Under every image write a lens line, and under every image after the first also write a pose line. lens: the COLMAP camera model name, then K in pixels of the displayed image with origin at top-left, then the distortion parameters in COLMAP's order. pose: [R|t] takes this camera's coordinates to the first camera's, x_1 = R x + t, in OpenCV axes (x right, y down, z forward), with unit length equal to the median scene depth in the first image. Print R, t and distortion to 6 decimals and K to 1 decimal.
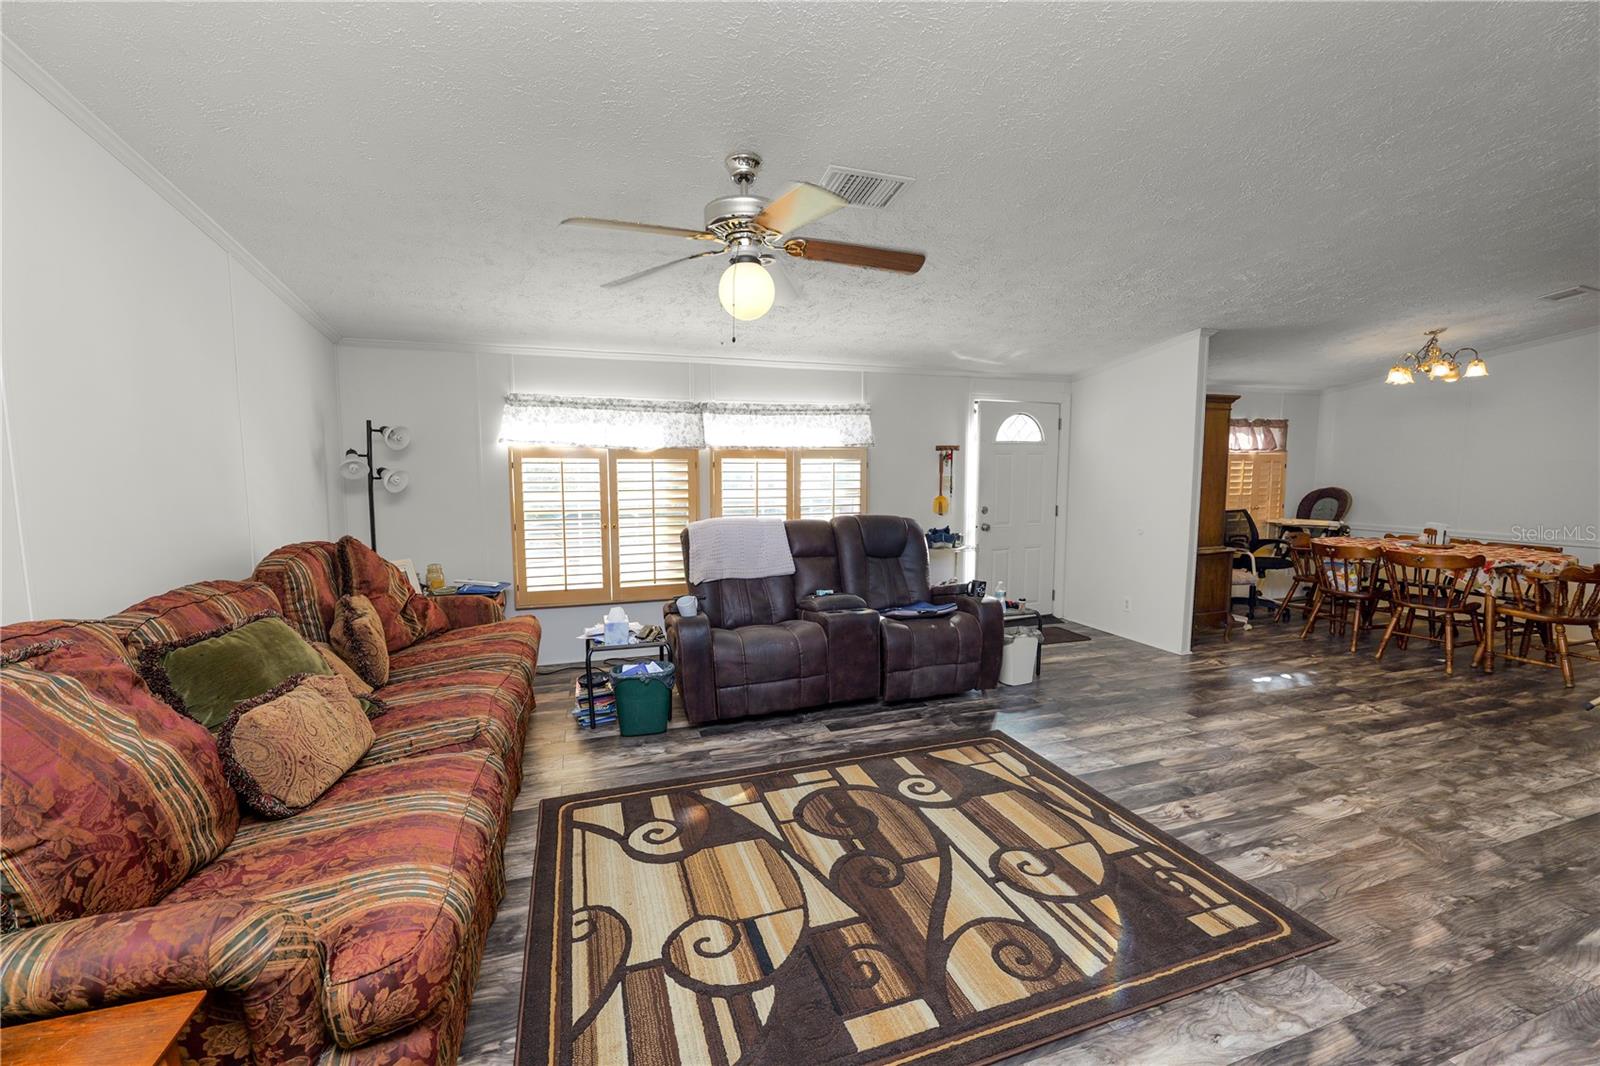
lens RADIAL K [[651.0, 0, 802.4], [0, 651.0, 539.6], [0, 0, 1]] dist [-0.013965, 0.001253]
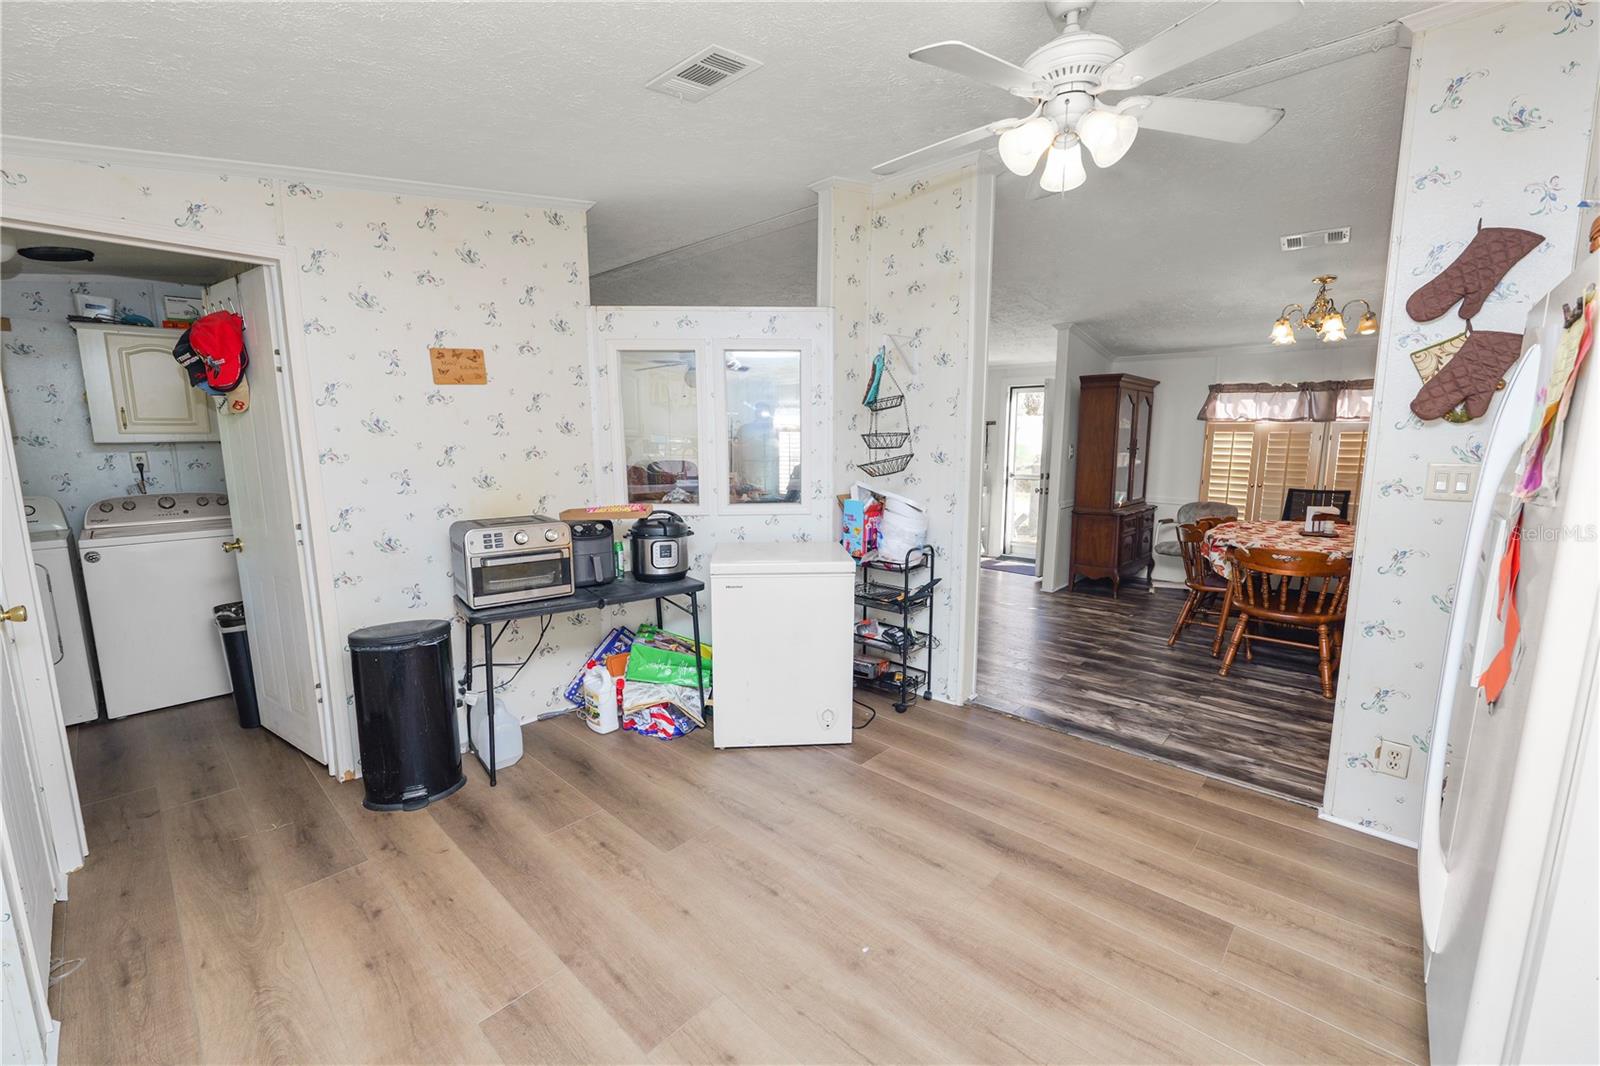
lens RADIAL K [[651.0, 0, 799.3], [0, 651.0, 530.4], [0, 0, 1]] dist [-0.013965, 0.001253]
pose [[0.479015, 0.127834, -0.868449, 2.454481], [-0.103689, 0.990653, 0.088630, 0.006392], [0.871661, 0.047594, 0.487792, -0.009382]]
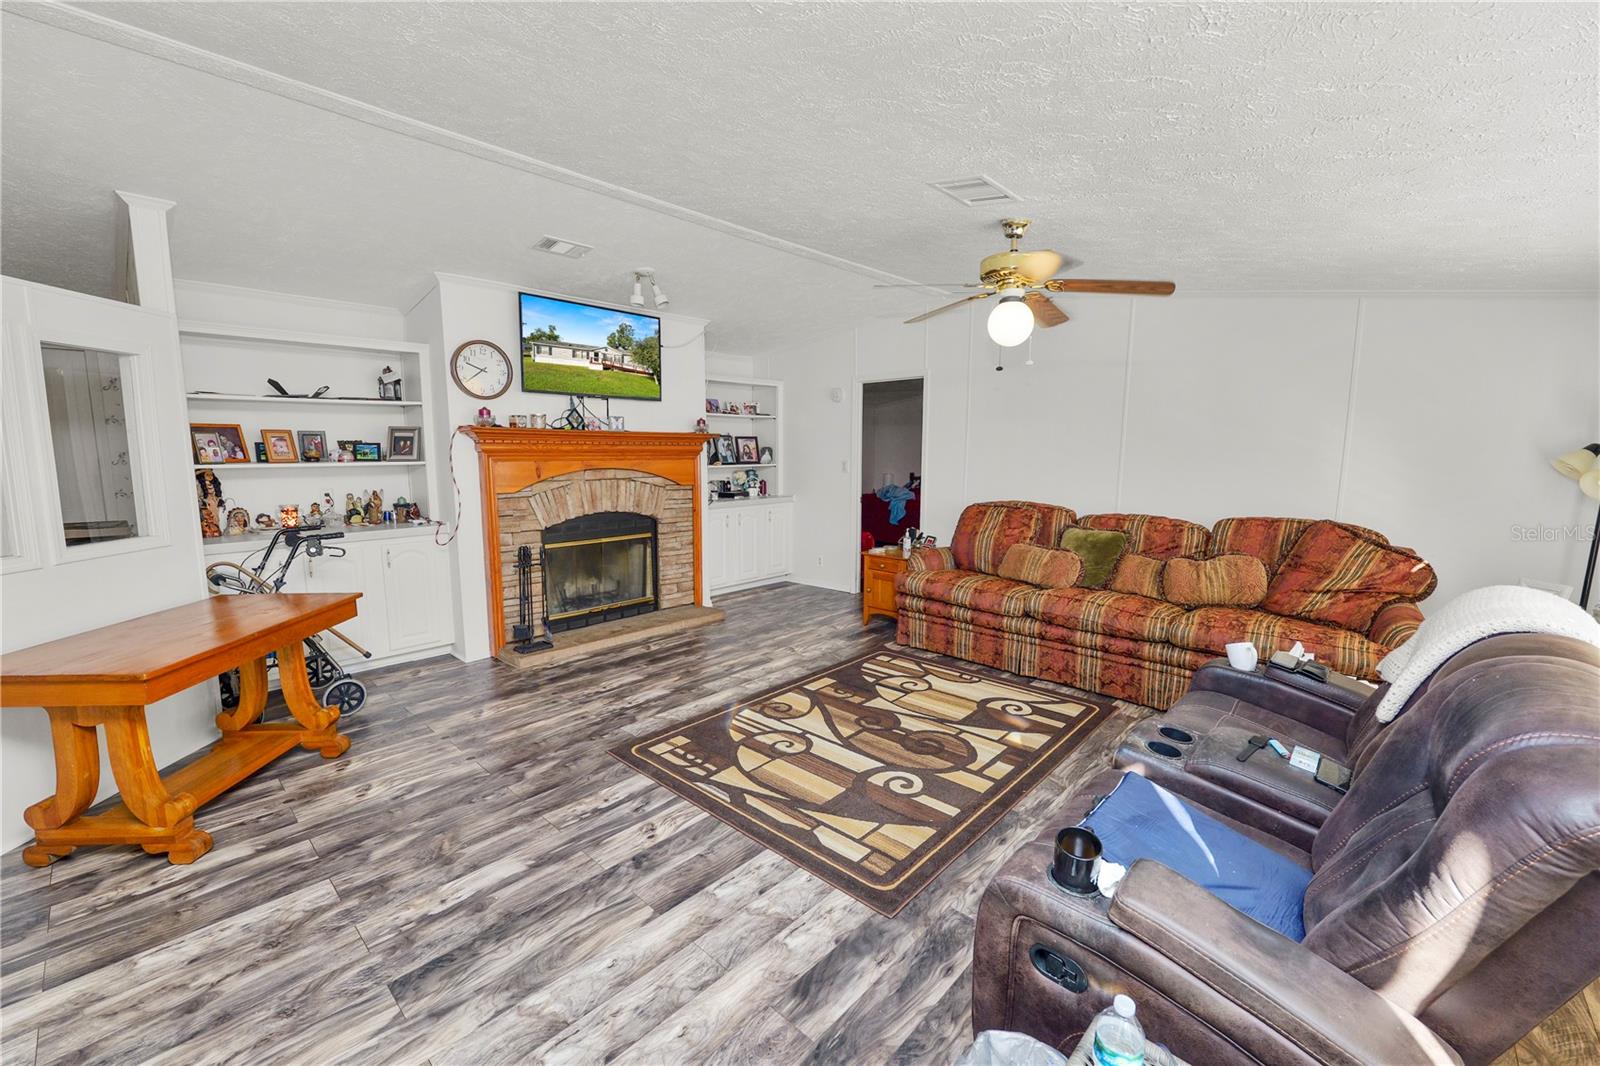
lens RADIAL K [[651.0, 0, 798.0], [0, 651.0, 533.6], [0, 0, 1]] dist [-0.013965, 0.001253]
pose [[-0.880174, 0.061362, -0.470668, 0.777251], [-0.055473, 0.971514, 0.230397, -0.219320], [0.471398, 0.228899, -0.851698, 1.699289]]
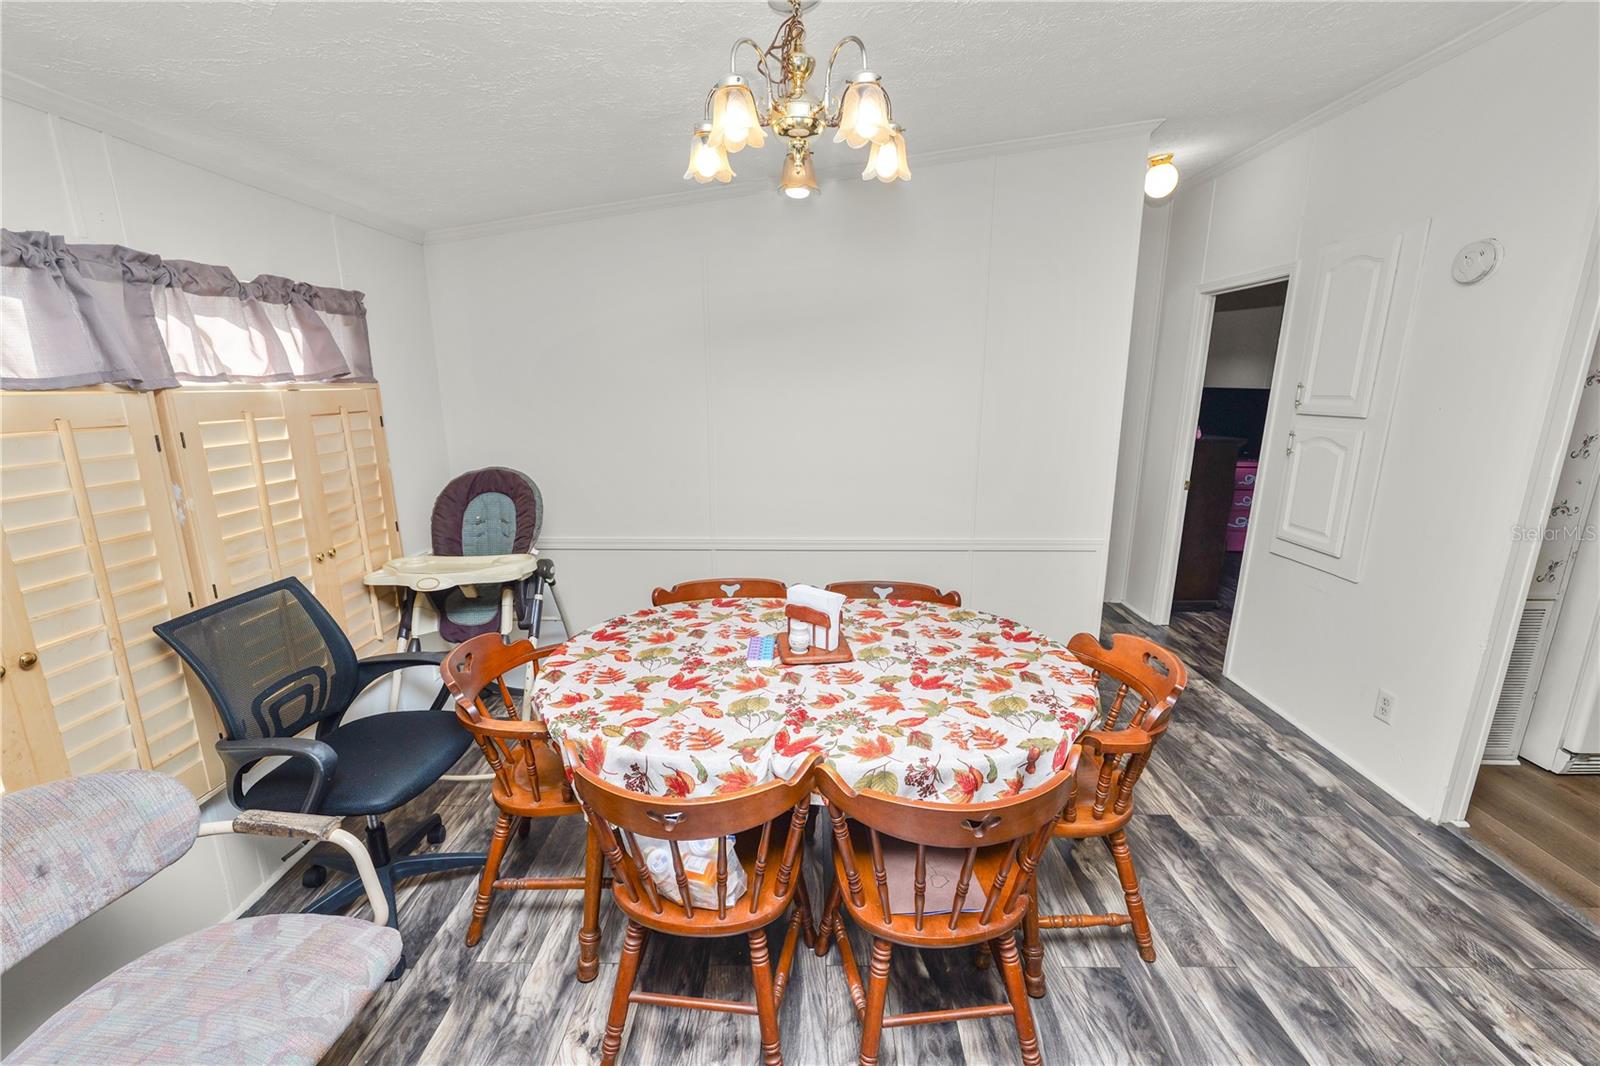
lens RADIAL K [[651.0, 0, 799.3], [0, 651.0, 535.6], [0, 0, 1]] dist [-0.013965, 0.001253]
pose [[0.333033, -0.213416, 0.918446, 1.122482], [0.108475, 0.976254, 0.187515, -0.224098], [-0.936655, 0.037179, 0.348275, 1.541164]]
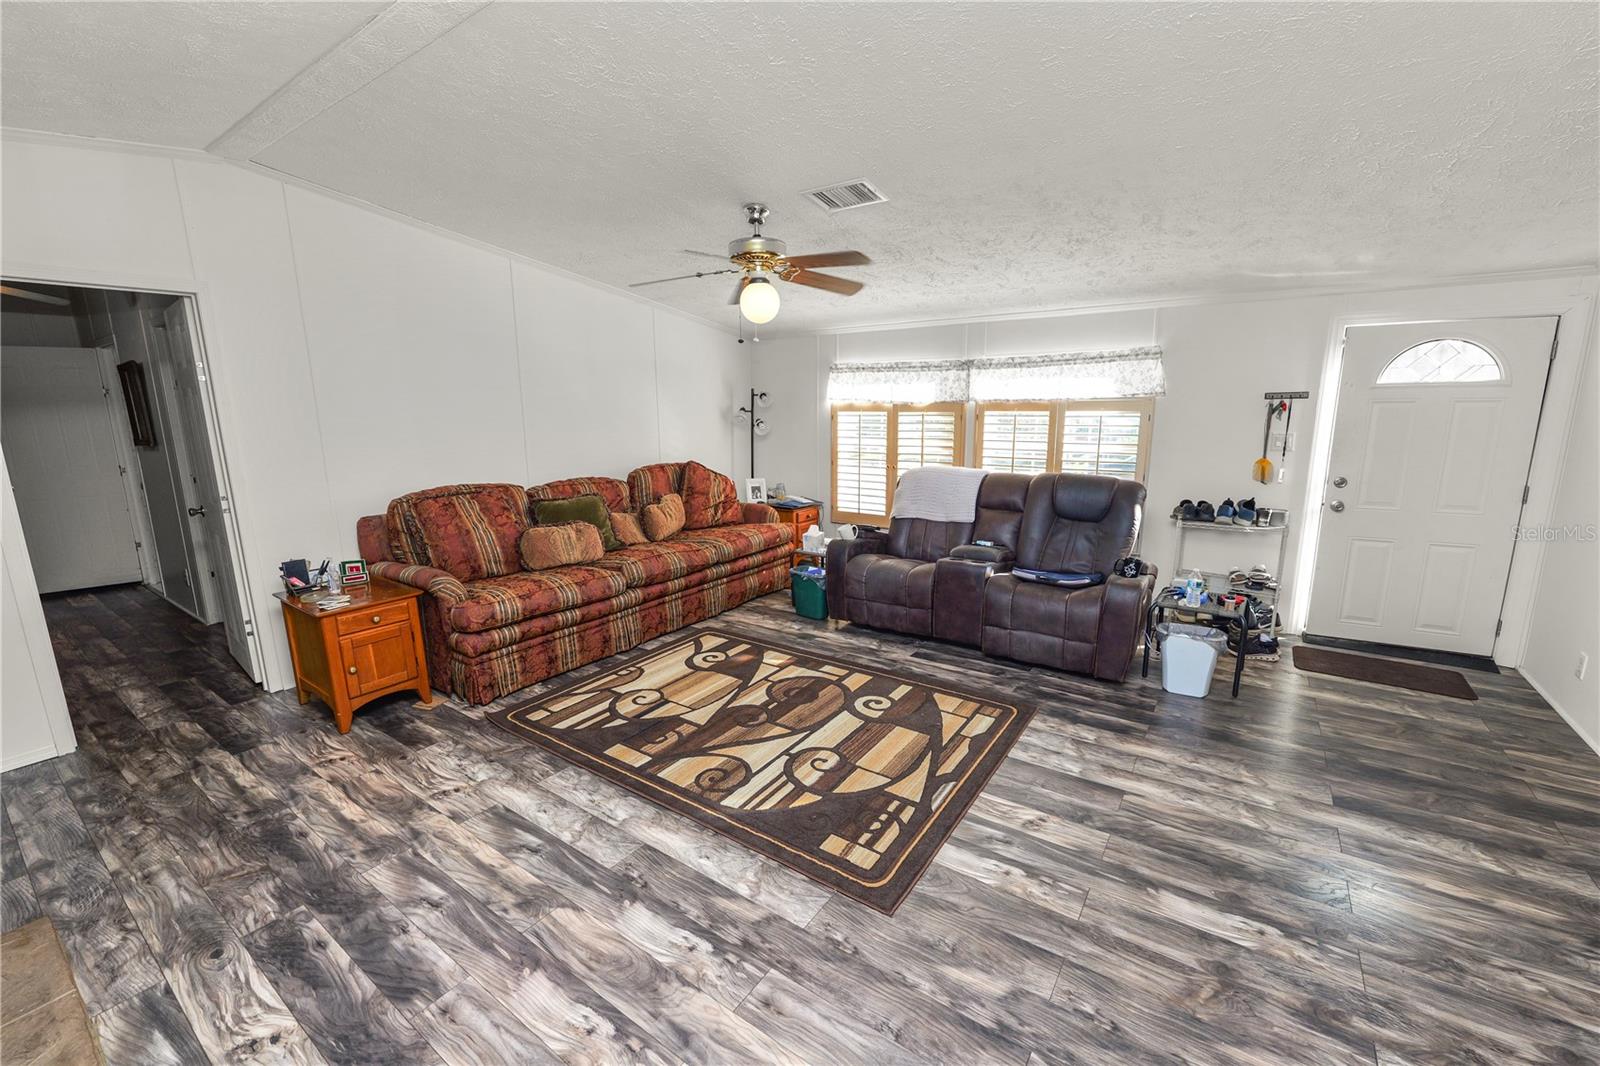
lens RADIAL K [[651.0, 0, 798.7], [0, 651.0, 540.0], [0, 0, 1]] dist [-0.013965, 0.001253]
pose [[0.590437, 0.158183, -0.791431, 0.994083], [-0.079495, 0.987235, 0.138012, -0.065811], [0.803159, -0.018572, 0.595475, 0.188444]]
